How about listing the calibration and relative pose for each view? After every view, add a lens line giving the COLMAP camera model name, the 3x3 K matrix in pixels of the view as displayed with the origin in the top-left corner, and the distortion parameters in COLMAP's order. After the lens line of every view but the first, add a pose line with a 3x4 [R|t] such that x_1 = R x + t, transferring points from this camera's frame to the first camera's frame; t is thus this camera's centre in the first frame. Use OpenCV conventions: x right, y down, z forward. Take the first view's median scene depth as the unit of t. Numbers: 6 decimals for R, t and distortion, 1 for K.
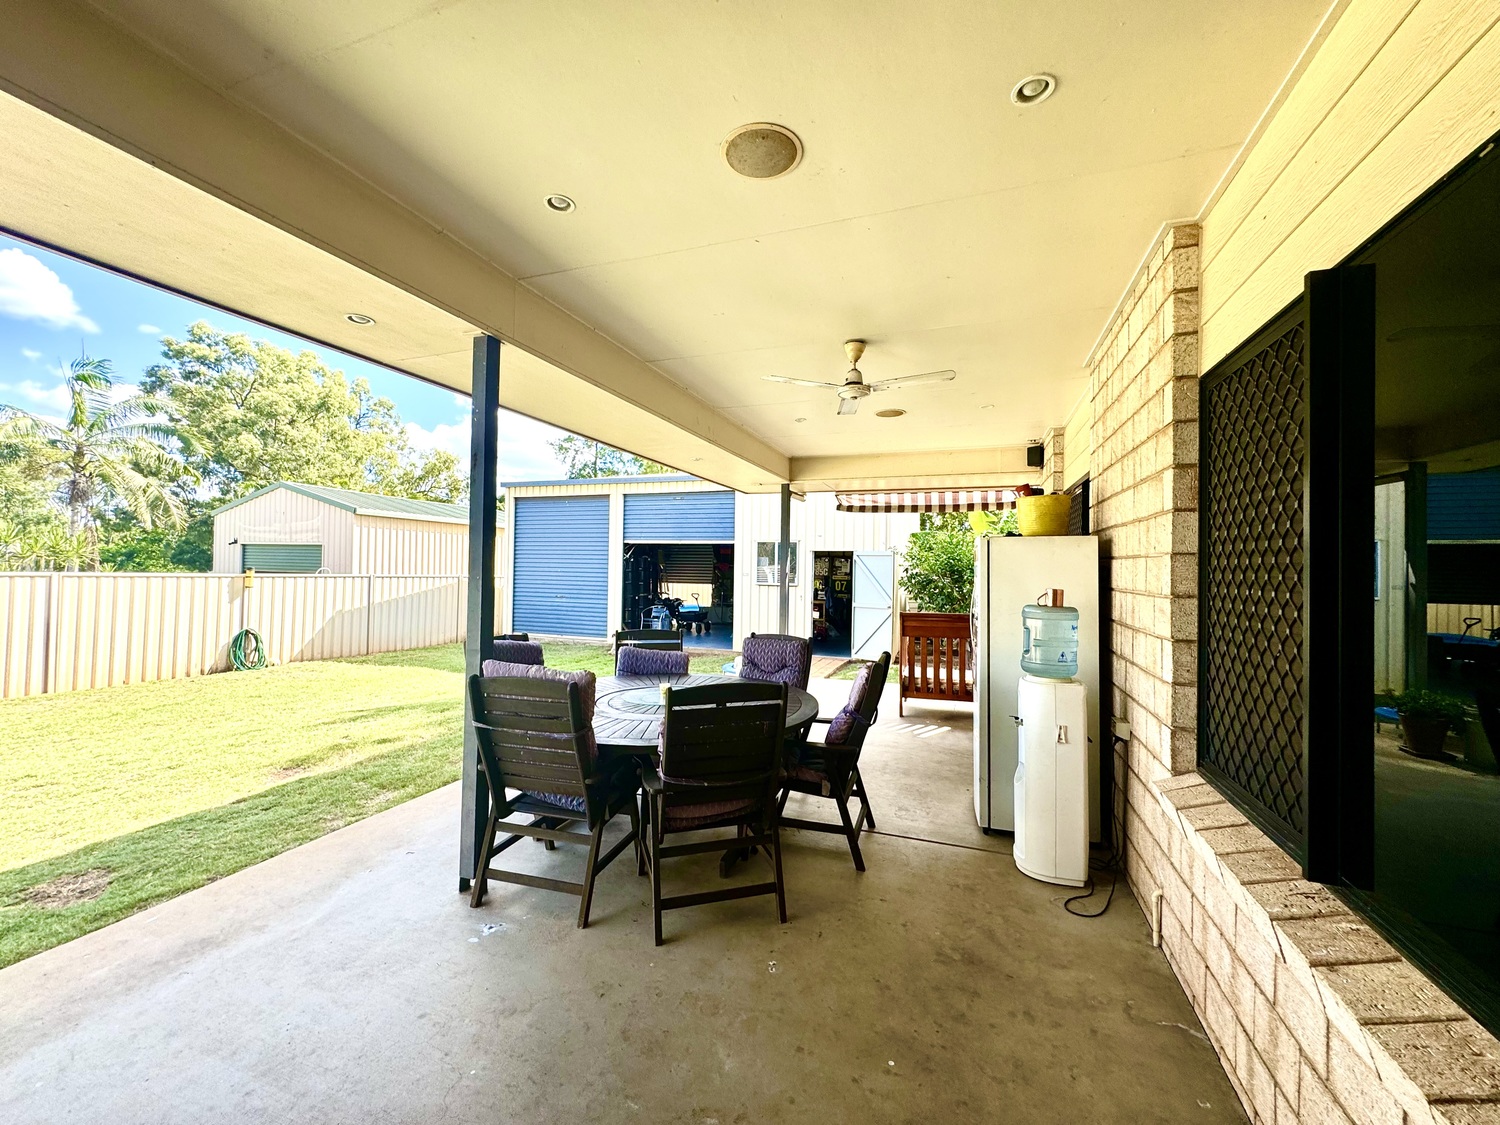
lens RADIAL K [[609.5, 0, 753.8], [0, 609.5, 561.8], [0, 0, 1]] dist [0.003934, 0.000404]
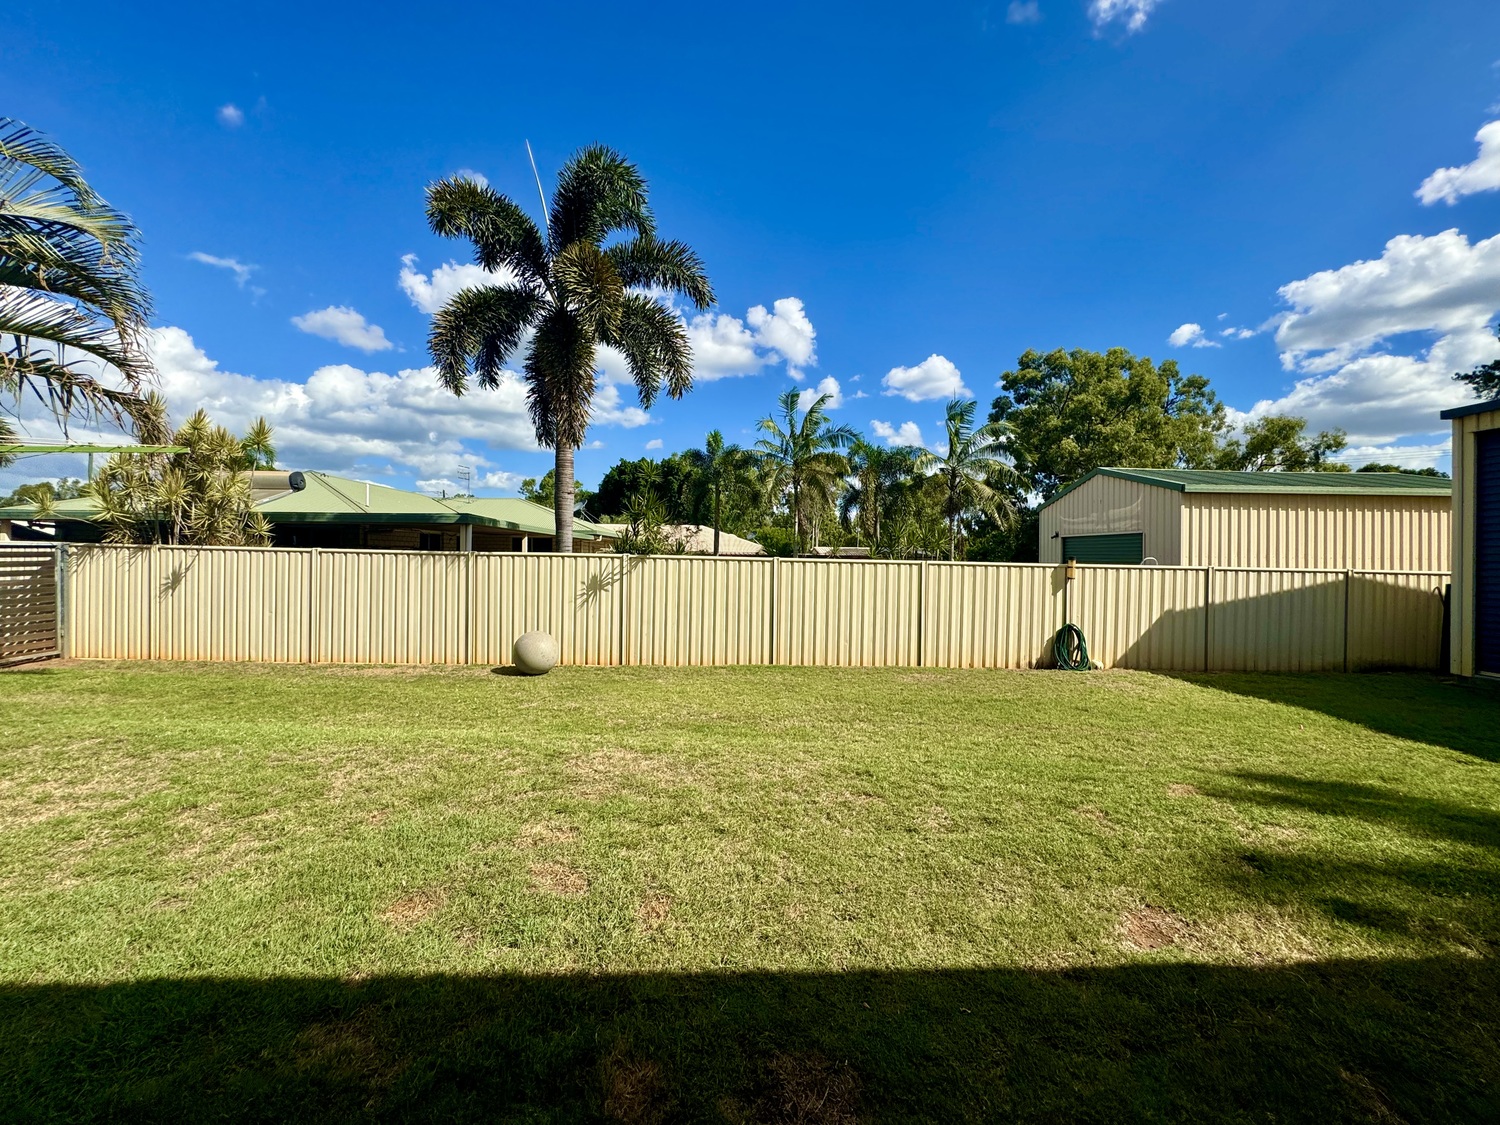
lens RADIAL K [[609.5, 0, 753.8], [0, 609.5, 561.8], [0, 0, 1]] dist [0.003934, 0.000404]
pose [[0.396353, -0.009652, -0.918047, -0.128043], [0.008118, 0.999942, -0.007008, 0.013994], [0.918062, -0.004676, 0.396409, 0.147960]]
